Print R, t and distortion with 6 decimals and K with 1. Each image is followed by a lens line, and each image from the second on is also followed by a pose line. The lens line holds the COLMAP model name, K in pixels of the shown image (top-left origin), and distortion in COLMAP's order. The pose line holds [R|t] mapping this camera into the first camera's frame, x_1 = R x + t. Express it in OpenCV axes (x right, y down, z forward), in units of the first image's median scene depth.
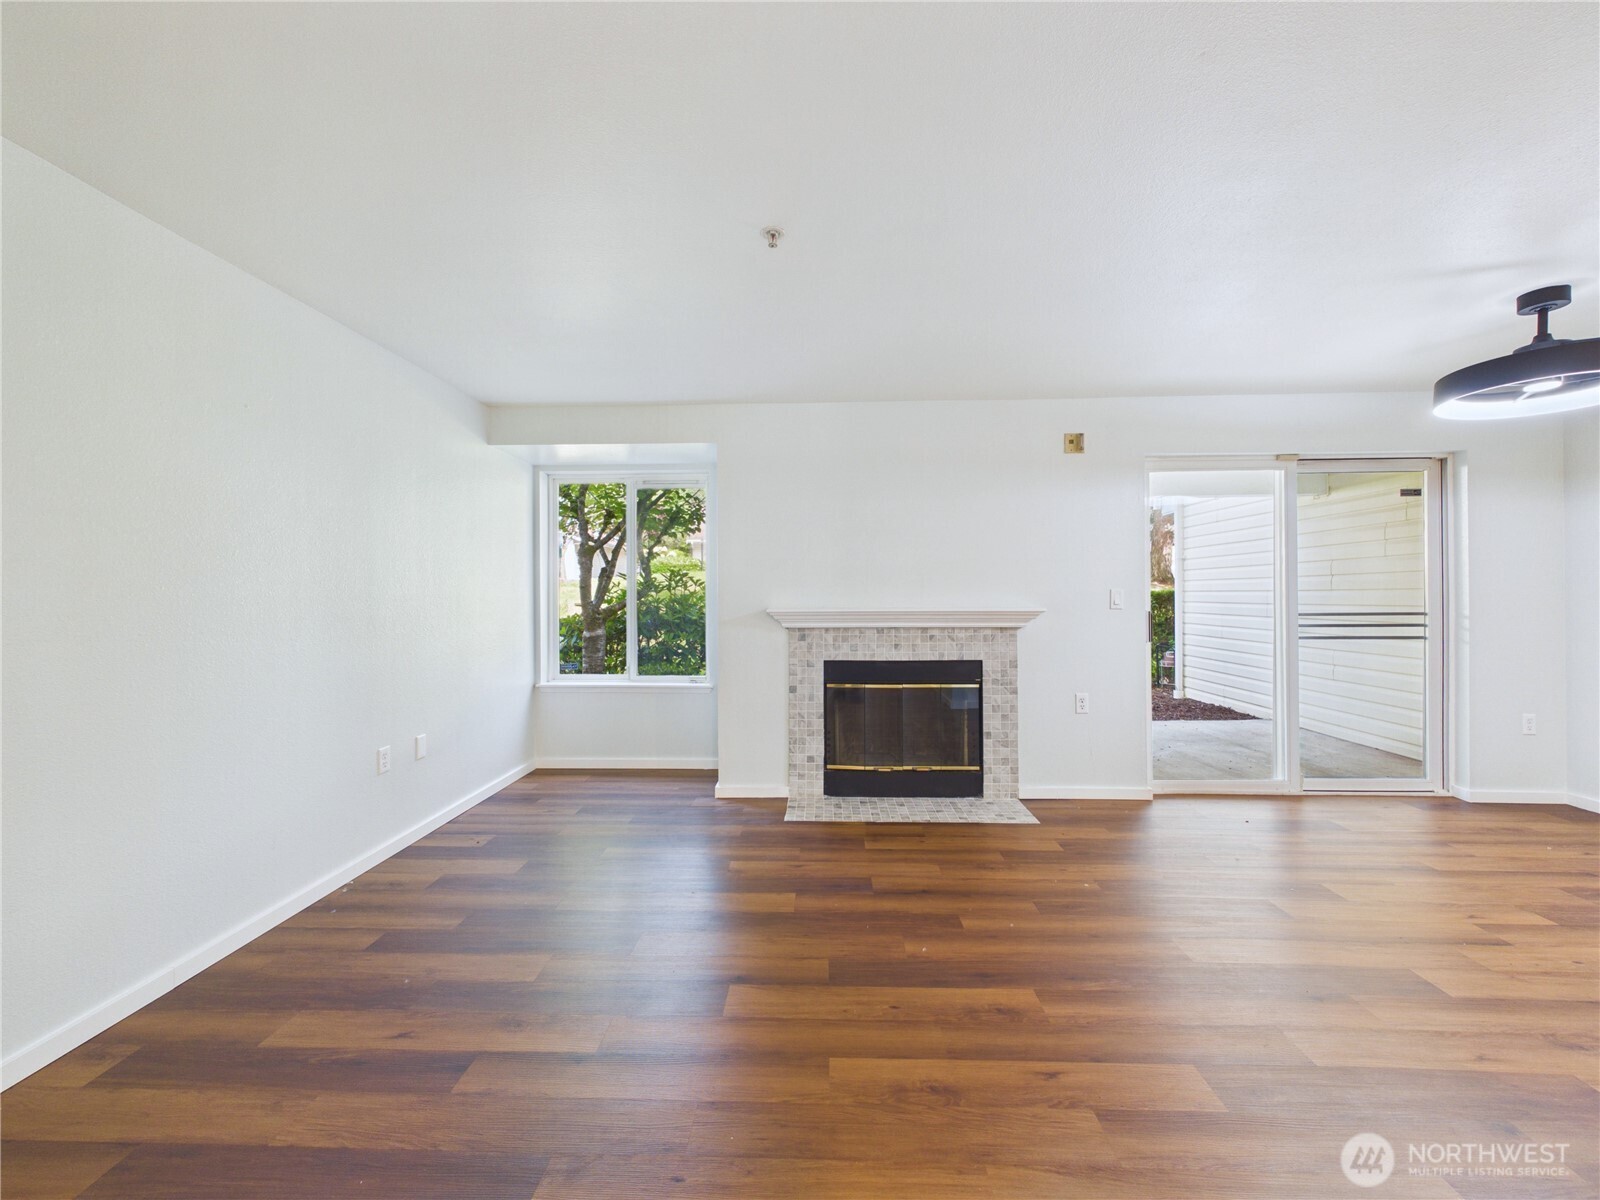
lens RADIAL K [[639.2, 0, 800.0], [0, 639.2, 600.0], [0, 0, 1]] dist [-0.000548, 0.000410]
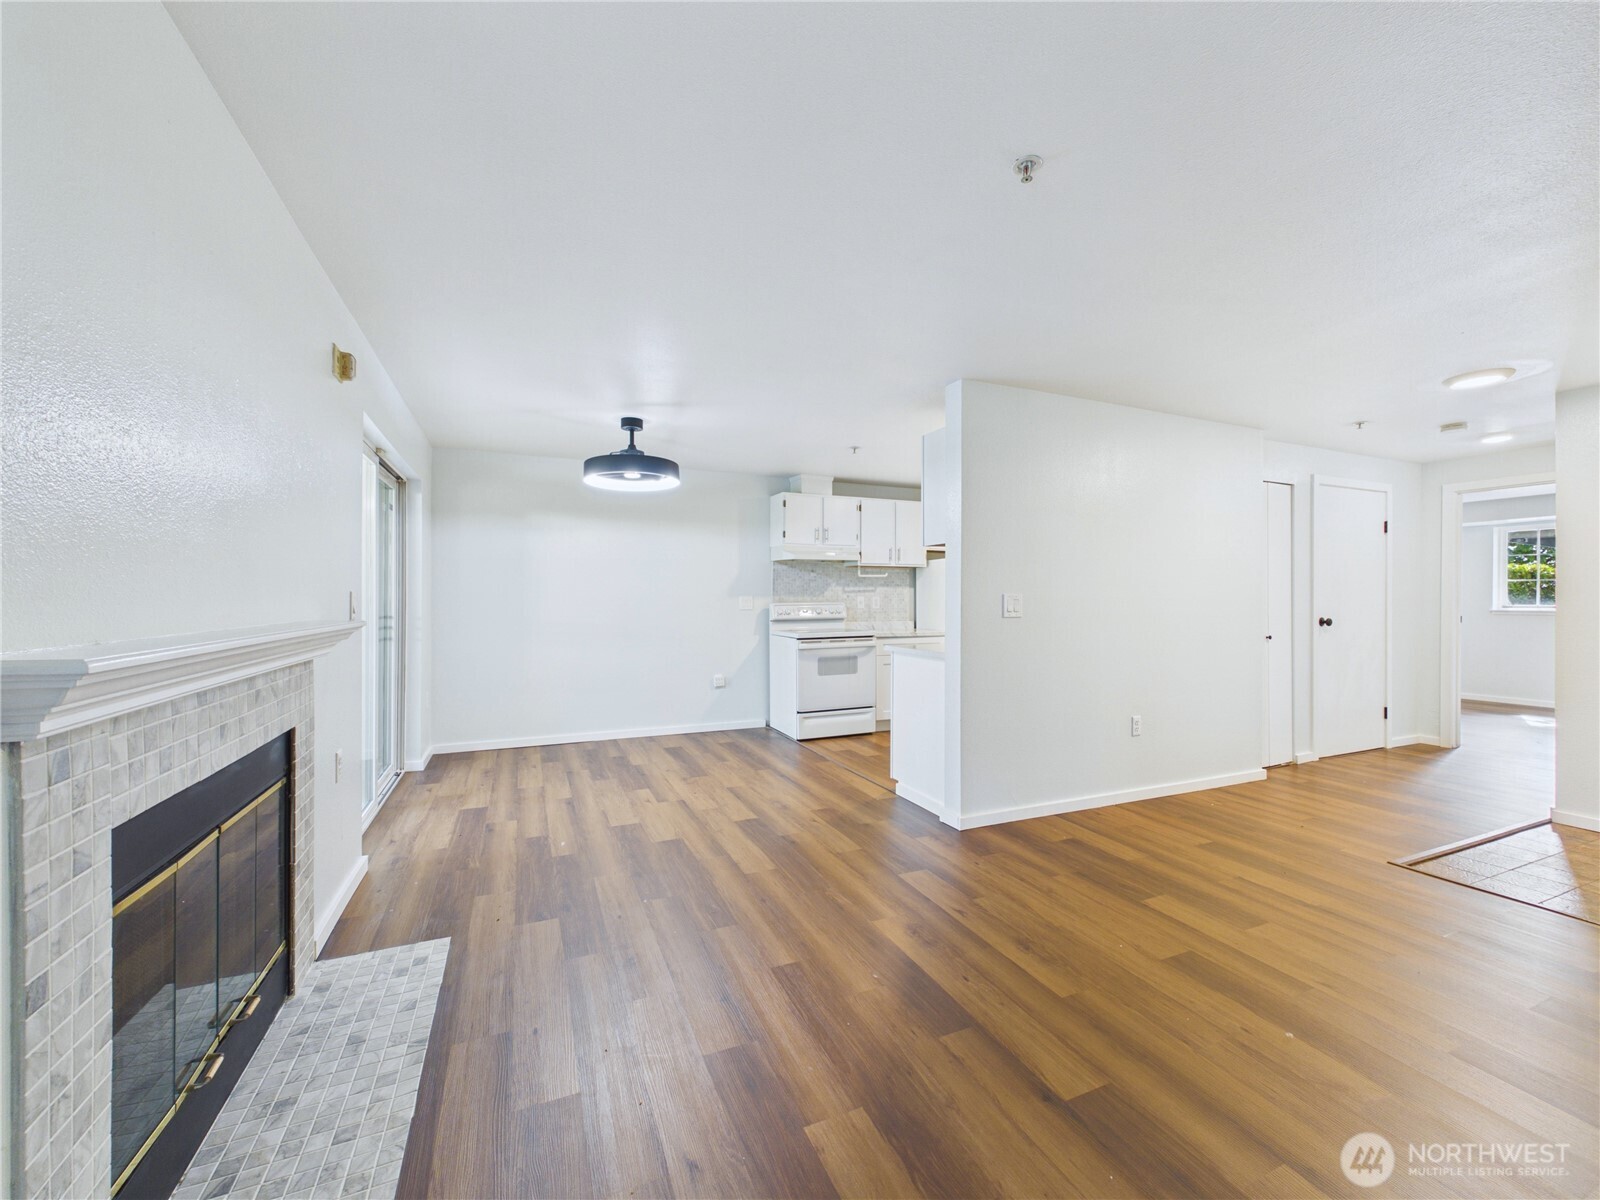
lens RADIAL K [[642.6, 0, 798.1], [0, 642.6, 605.2], [0, 0, 1]] dist [-0.000320, -0.000018]
pose [[-0.432341, -0.006347, 0.901688, -0.352076], [0.008727, 0.999899, 0.011222, -0.005428], [-0.901668, 0.012721, -0.432242, 0.855804]]
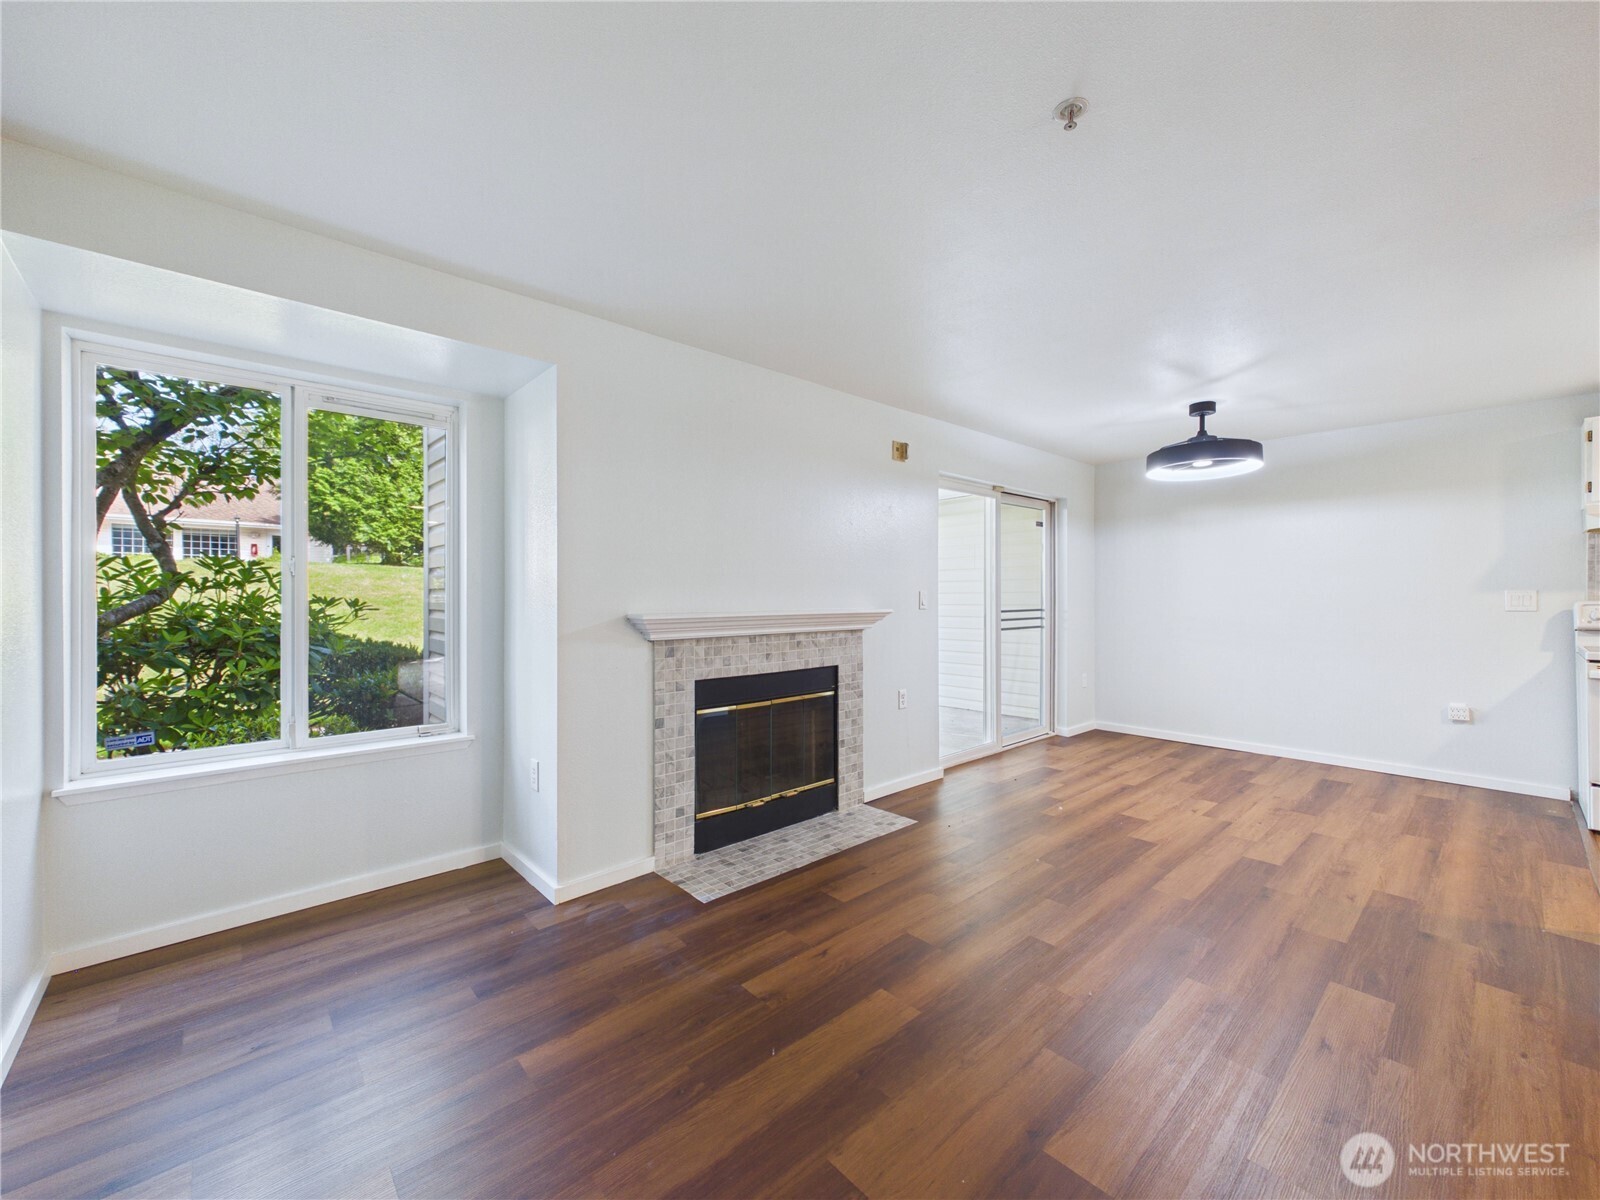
lens RADIAL K [[639.2, 0, 800.0], [0, 639.2, 600.0], [0, 0, 1]] dist [-0.000548, 0.000410]
pose [[0.717553, -0.002900, 0.696498, -0.414037], [0.006206, 0.999978, -0.002230, -0.000524], [-0.696477, 0.005922, 0.717555, 0.358724]]
